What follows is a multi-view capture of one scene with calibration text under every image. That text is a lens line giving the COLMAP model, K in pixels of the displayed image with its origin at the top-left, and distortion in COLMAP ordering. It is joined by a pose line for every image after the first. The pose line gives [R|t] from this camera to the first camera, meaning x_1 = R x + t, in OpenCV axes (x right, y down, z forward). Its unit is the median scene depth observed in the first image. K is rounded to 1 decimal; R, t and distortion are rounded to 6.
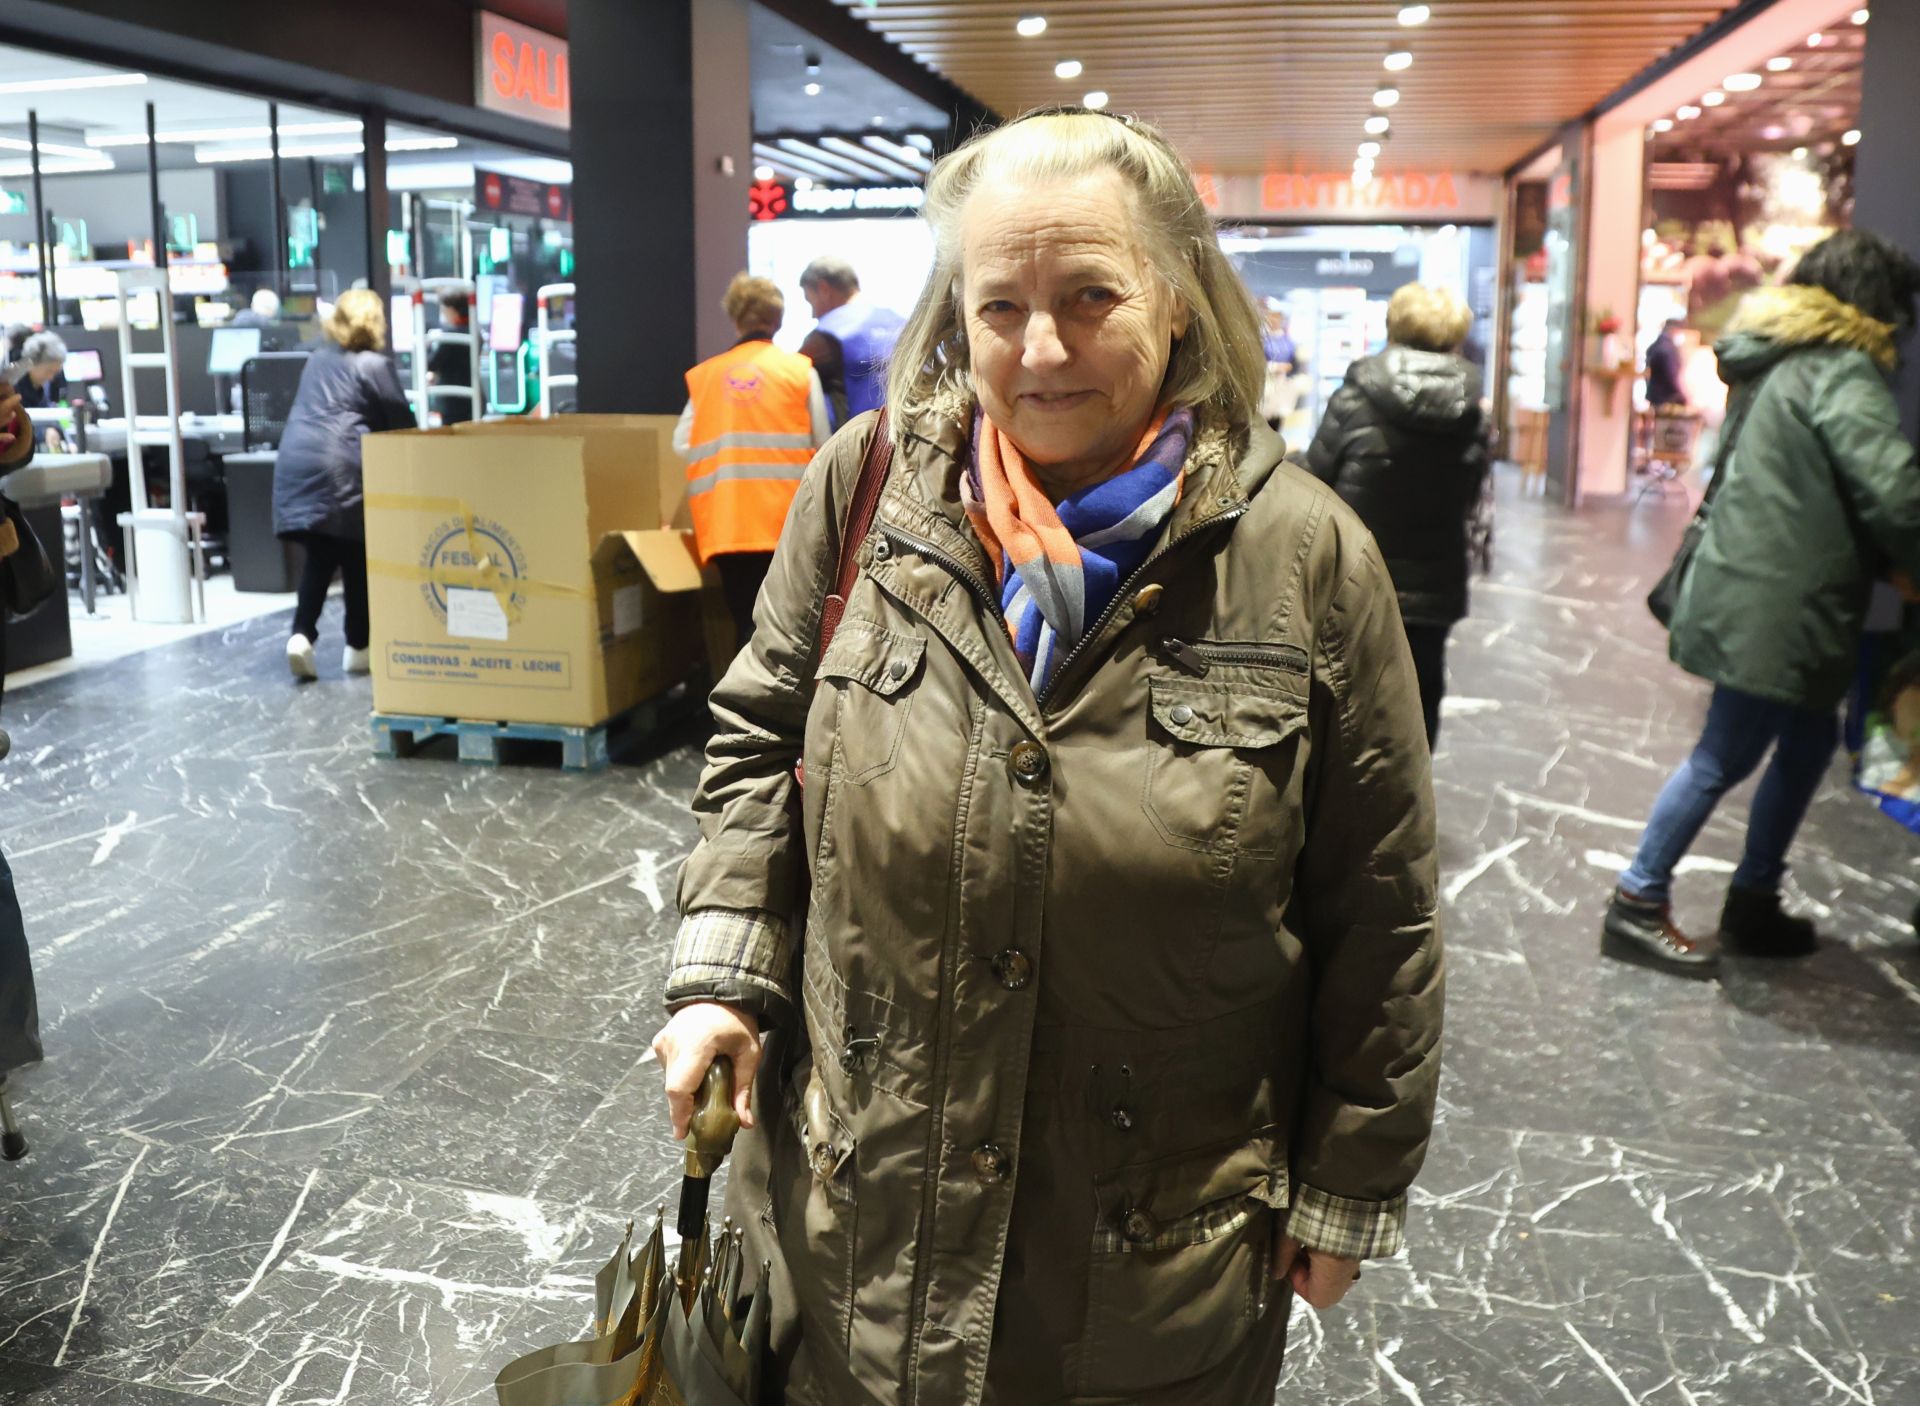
lens RADIAL K [[1738.0, 0, 955.0], [0, 1738.0, 560.2], [0, 0, 1]] dist [-0.113007, 0.020219]
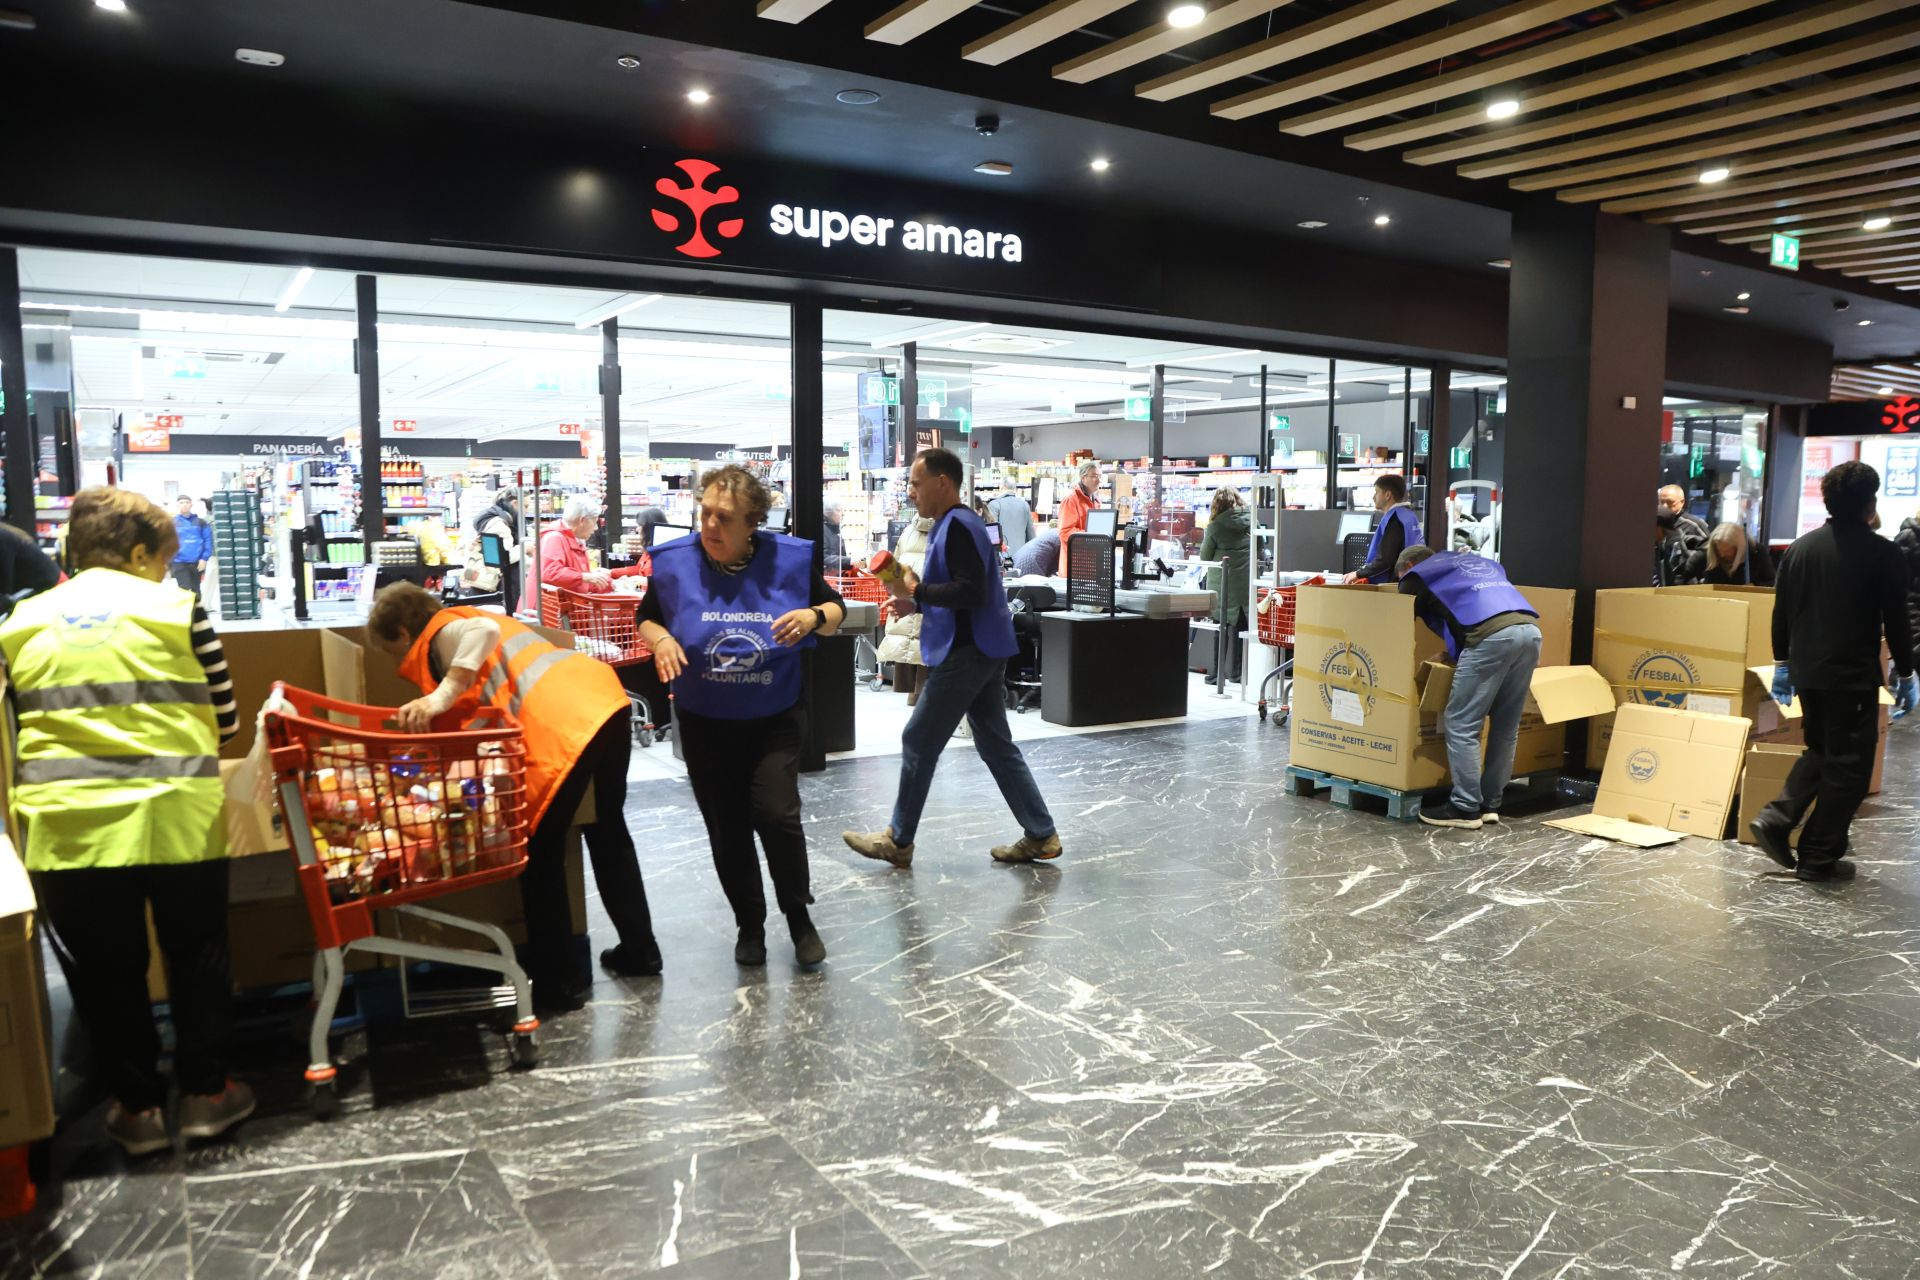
lens RADIAL K [[1381.6, 0, 960.0], [0, 1381.6, 640.0], [0, 0, 1]] dist [-0.161513, 0.068914]
pose [[0.698710, 0.078452, -0.711090, 0.330015], [-0.107049, 0.994243, 0.004505, 0.003704], [0.707350, 0.072974, 0.703086, -0.088503]]
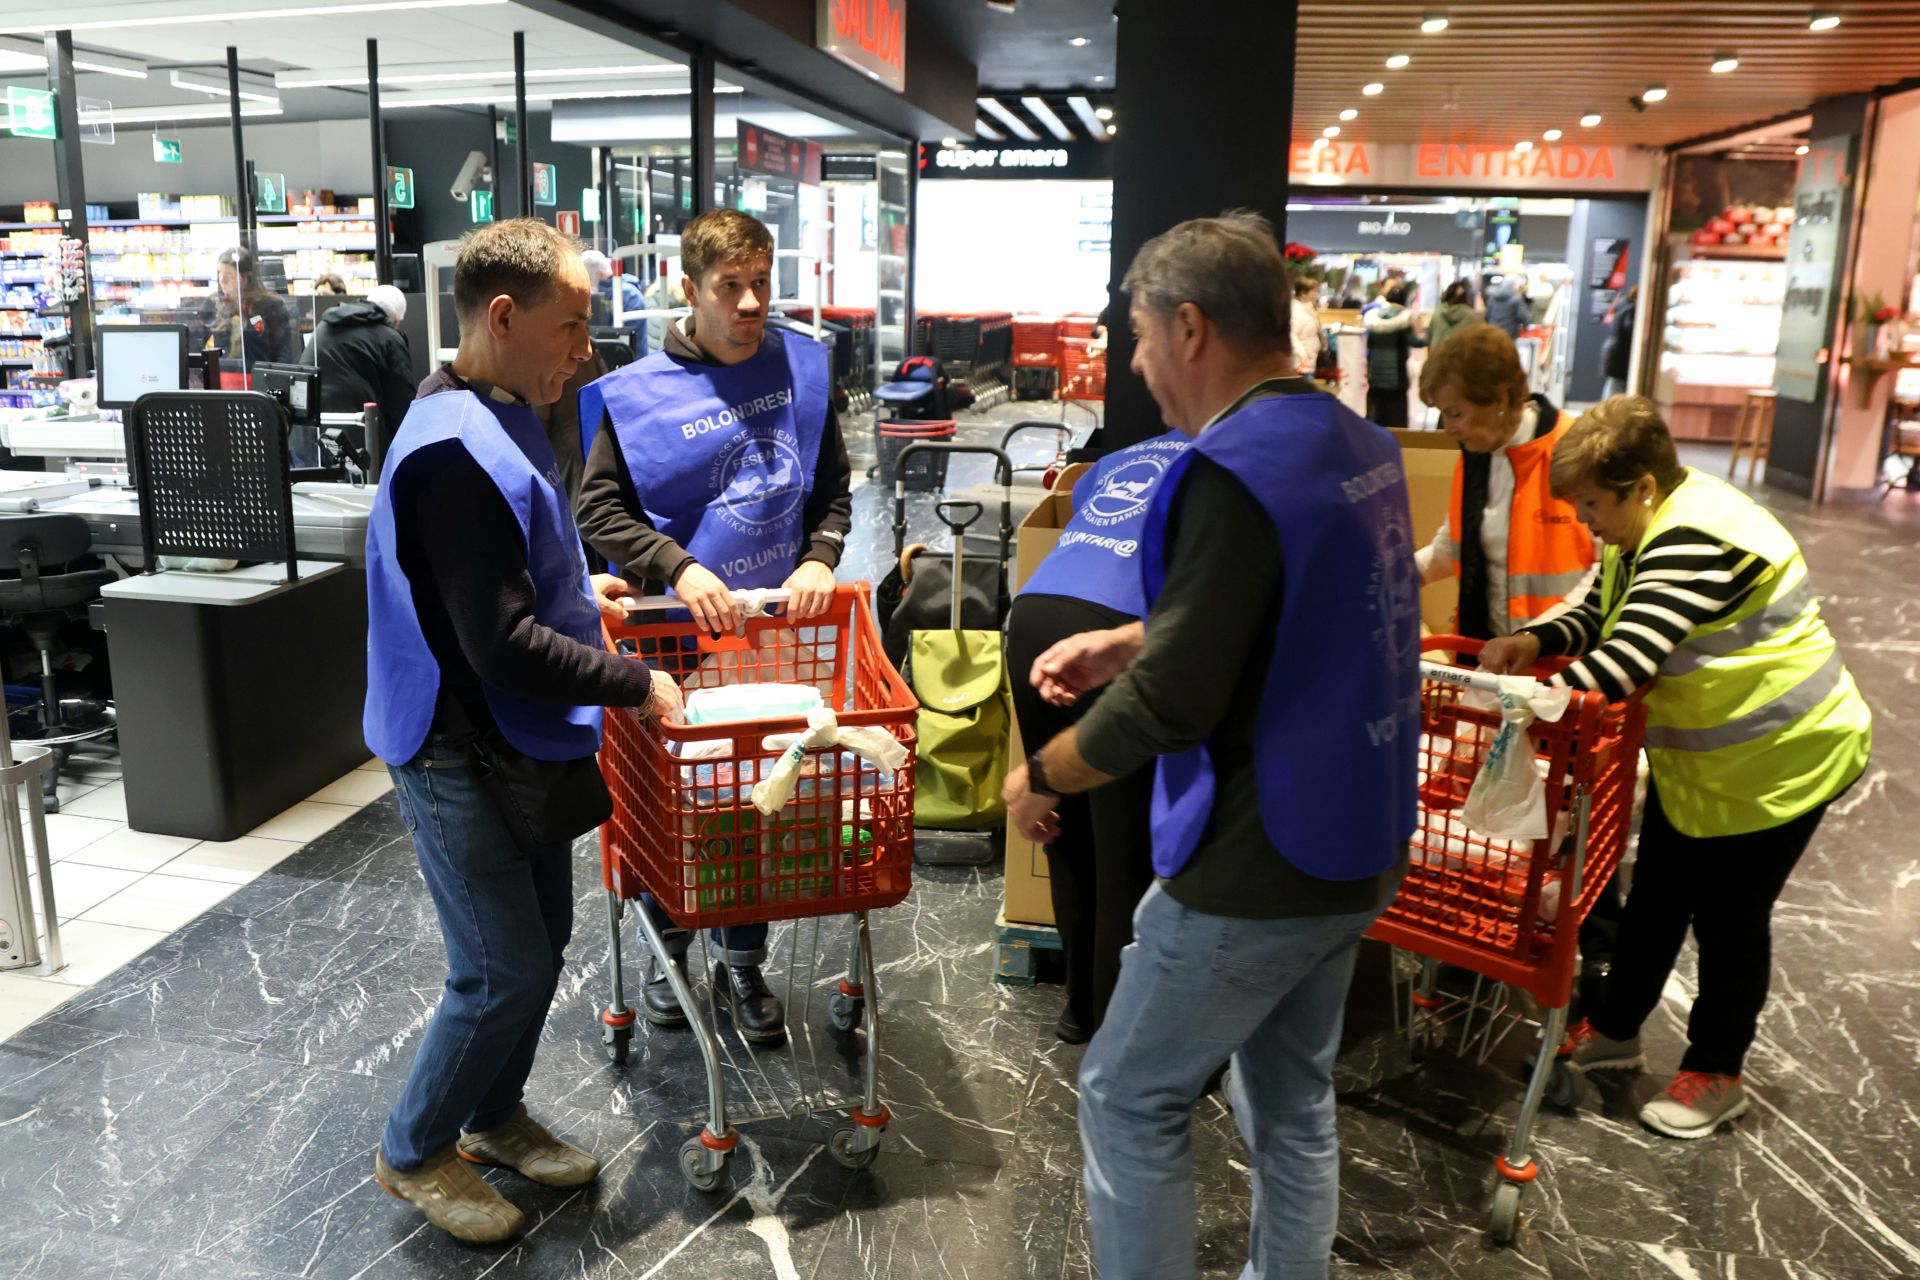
lens RADIAL K [[1536.3, 0, 960.0], [0, 1536.3, 640.0], [0, 0, 1]] dist [-0.071939, -0.002739]
pose [[0.999922, 0.011213, 0.005554, -0.366165], [-0.011718, 0.994779, 0.101378, -0.089693], [-0.004388, -0.101435, 0.994832, 0.395569]]
